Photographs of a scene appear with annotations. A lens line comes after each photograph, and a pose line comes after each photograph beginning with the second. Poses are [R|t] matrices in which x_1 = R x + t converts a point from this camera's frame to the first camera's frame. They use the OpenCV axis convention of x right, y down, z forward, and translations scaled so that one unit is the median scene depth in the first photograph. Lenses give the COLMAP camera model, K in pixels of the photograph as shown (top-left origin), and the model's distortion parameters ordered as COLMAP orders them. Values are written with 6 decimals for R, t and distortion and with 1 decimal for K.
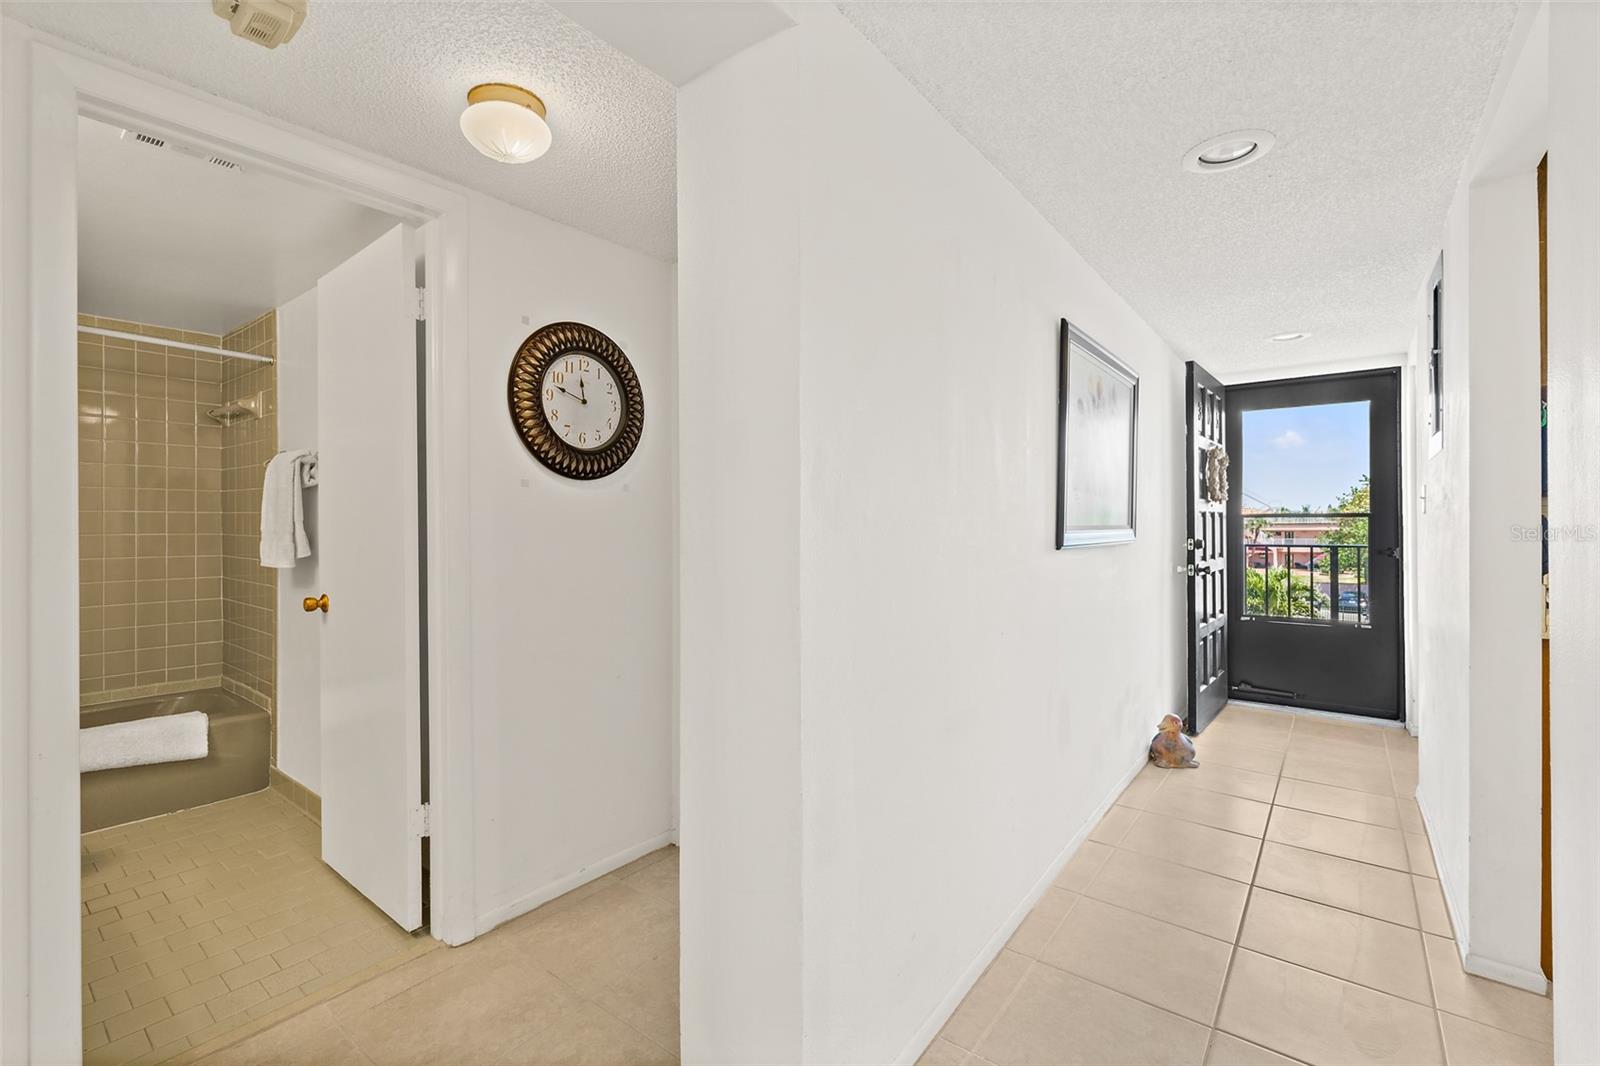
lens RADIAL K [[701.2, 0, 805.6], [0, 701.2, 525.4], [0, 0, 1]] dist [0.000279, -0.000069]
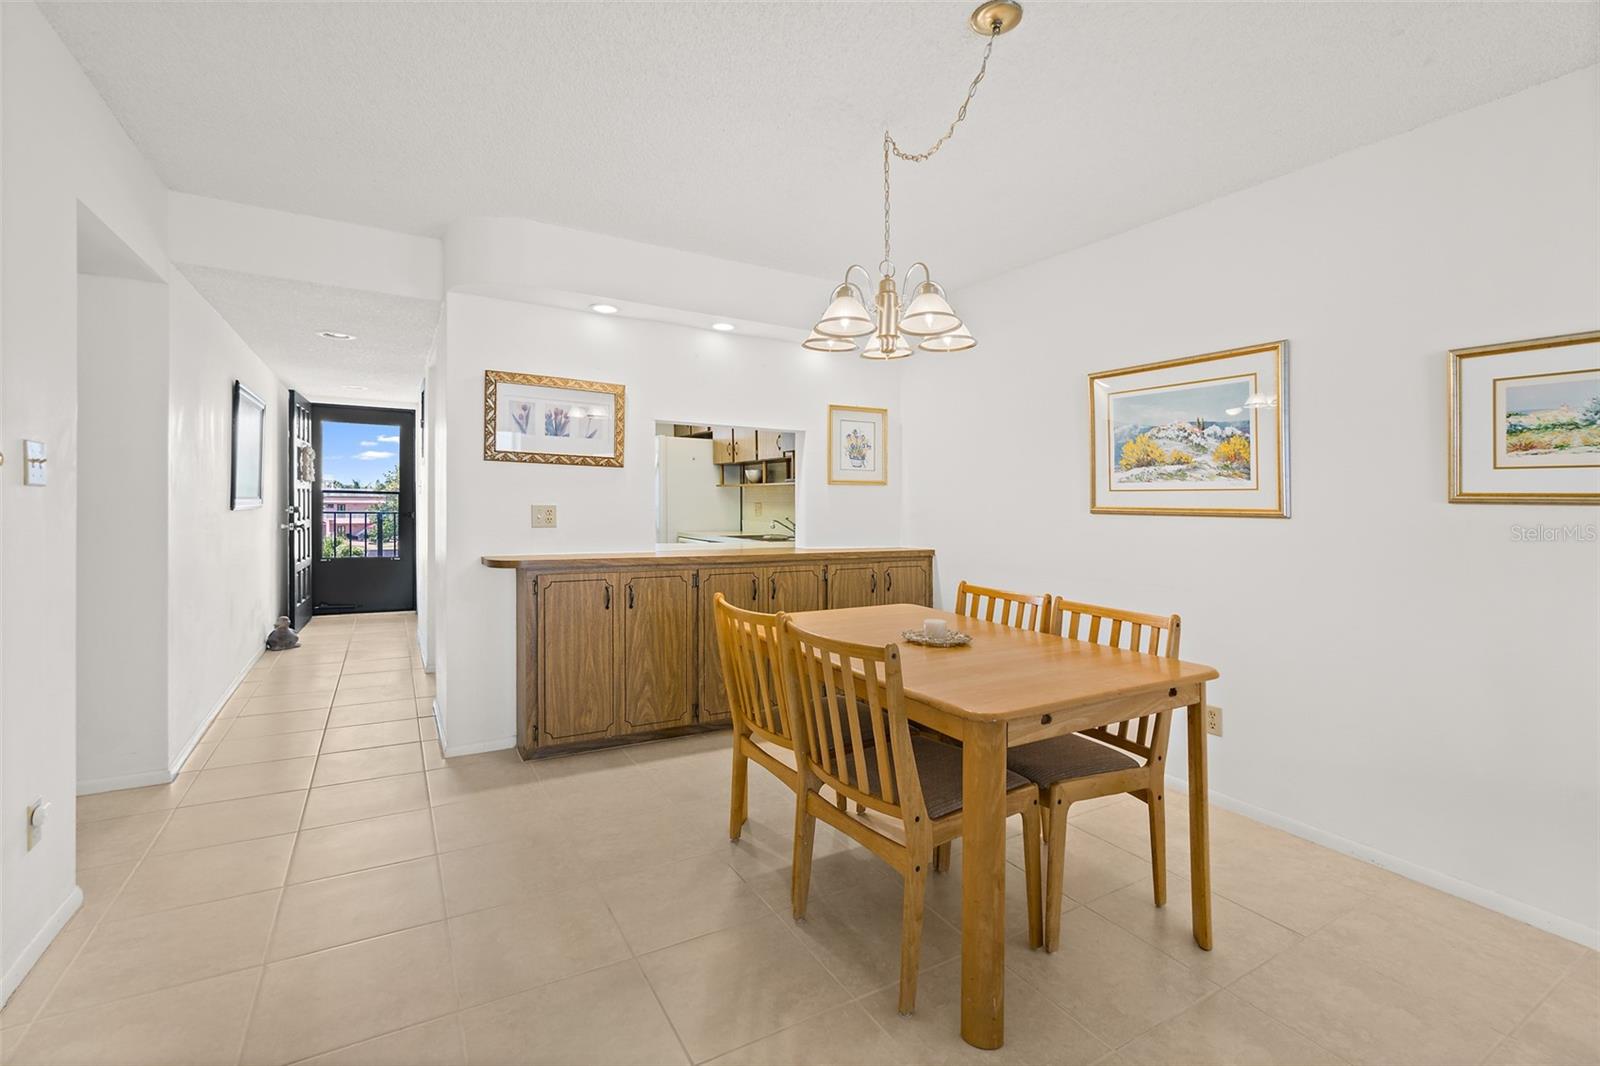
lens RADIAL K [[701.2, 0, 805.6], [0, 701.2, 525.4], [0, 0, 1]] dist [0.000279, -0.000069]
pose [[0.371831, -0.016384, 0.928156, -0.432811], [-0.018758, 0.999507, 0.025158, 0.001995], [-0.928111, -0.026764, 0.371340, -0.580071]]
